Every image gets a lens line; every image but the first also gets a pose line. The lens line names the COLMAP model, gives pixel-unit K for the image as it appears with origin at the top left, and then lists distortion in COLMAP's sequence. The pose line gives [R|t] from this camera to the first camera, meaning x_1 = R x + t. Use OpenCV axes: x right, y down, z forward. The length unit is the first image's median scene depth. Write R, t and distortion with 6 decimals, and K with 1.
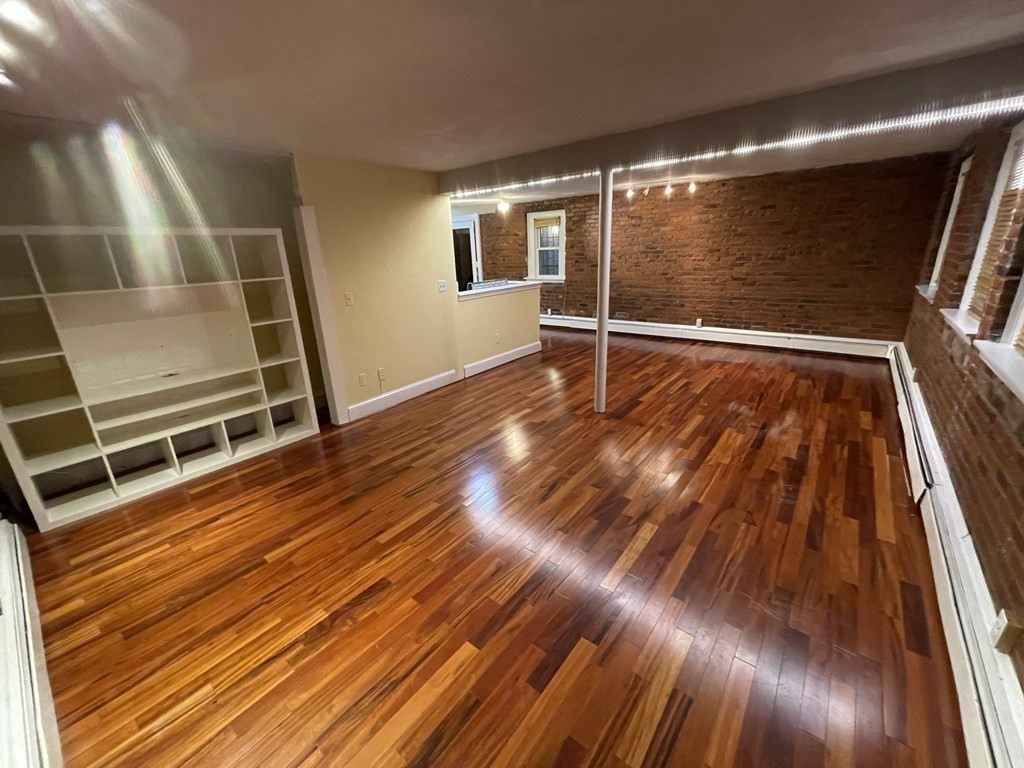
lens RADIAL K [[415.1, 0, 509.0], [0, 415.1, 379.6], [0, 0, 1]] dist [-0.001249, 0.001864]
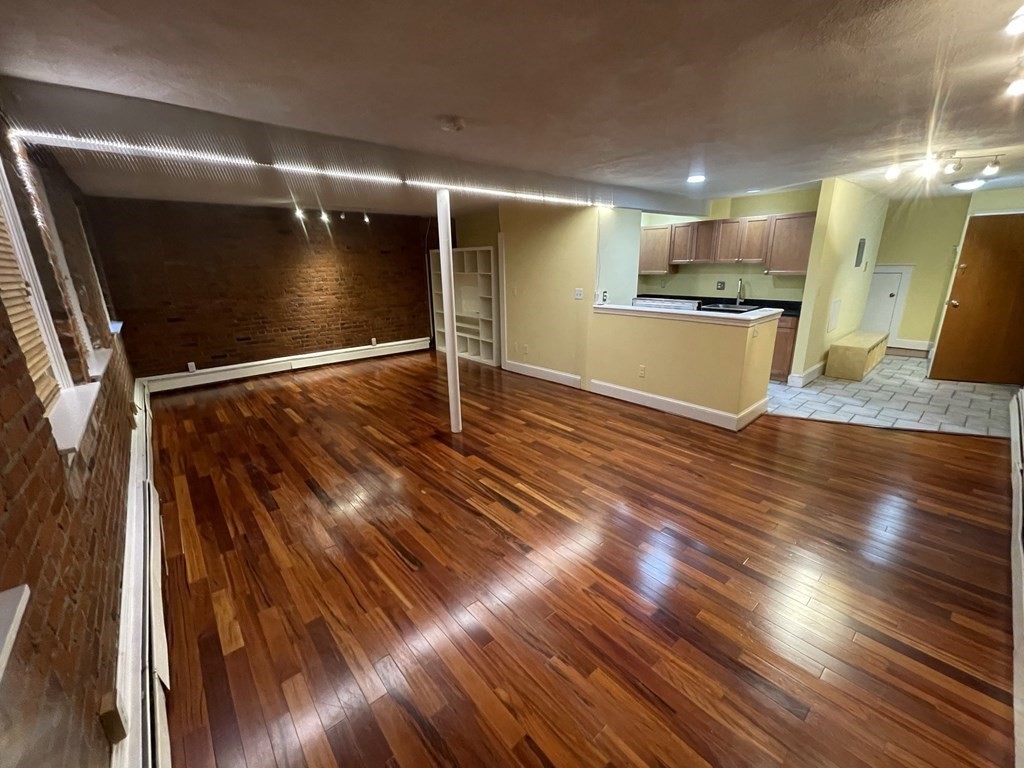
lens RADIAL K [[415.1, 0, 511.7], [0, 415.1, 380.1], [0, 0, 1]] dist [-0.001249, 0.001864]
pose [[-0.178242, 0.308993, -0.934213, 1.261931], [-0.272802, 0.896681, 0.348628, -0.481980], [0.945415, 0.316995, -0.075532, 1.357884]]
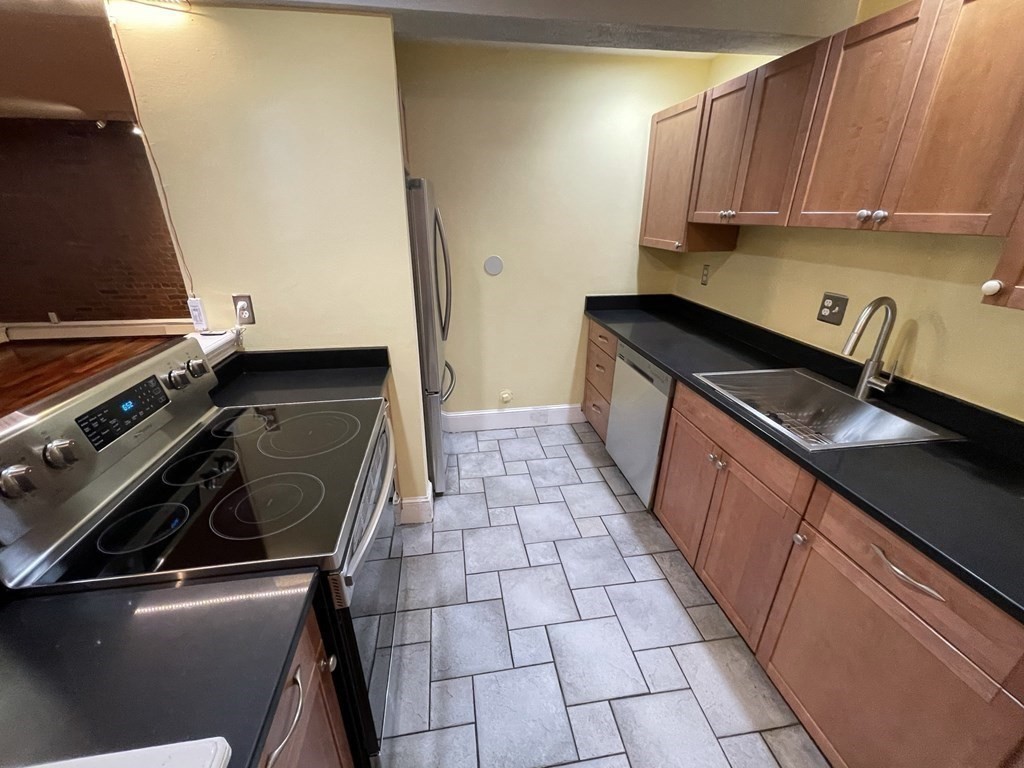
lens RADIAL K [[415.1, 0, 511.1], [0, 415.1, 387.5], [0, 0, 1]] dist [-0.001249, 0.001864]
pose [[-0.672310, 0.317653, -0.668652, 0.432534], [-0.210887, 0.783642, 0.584321, -0.561017], [0.709595, 0.533855, -0.459862, 1.731135]]
